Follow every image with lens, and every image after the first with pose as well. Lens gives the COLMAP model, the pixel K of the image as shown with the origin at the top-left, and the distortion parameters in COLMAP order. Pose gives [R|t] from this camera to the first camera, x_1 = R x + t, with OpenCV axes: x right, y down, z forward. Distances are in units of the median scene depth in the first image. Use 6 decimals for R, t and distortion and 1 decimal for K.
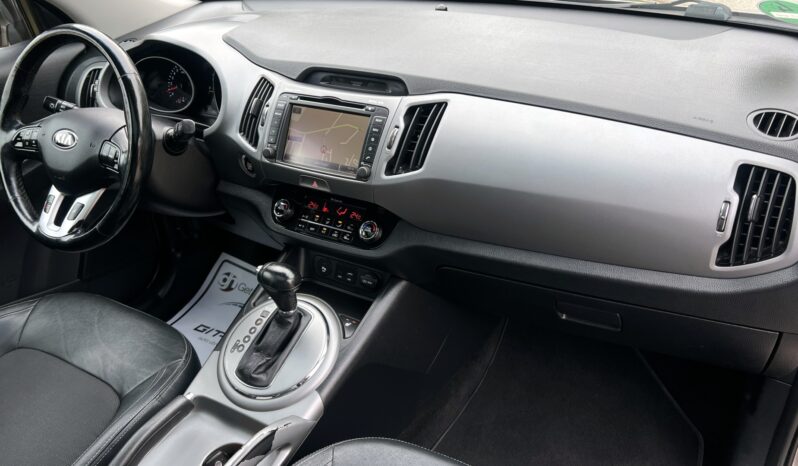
lens RADIAL K [[636.8, 0, 399.6], [0, 636.8, 236.6], [0, 0, 1]] dist [0.065442, -0.081387]
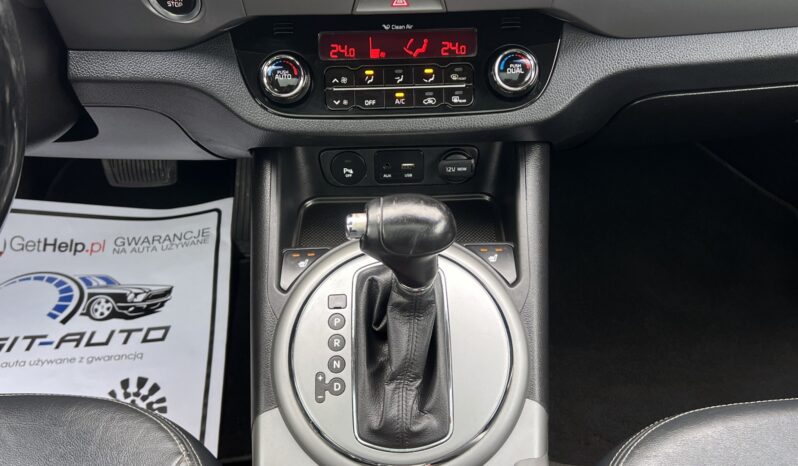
lens RADIAL K [[760.4, 0, 400.3], [0, 760.4, 243.3], [0, 0, 1]] dist [0.132196, -0.340151]
pose [[0.842074, -0.368584, 0.393774, -0.392745], [0.238995, 0.909472, 0.340209, -0.107620], [-0.483522, -0.192372, 0.853932, 0.506601]]
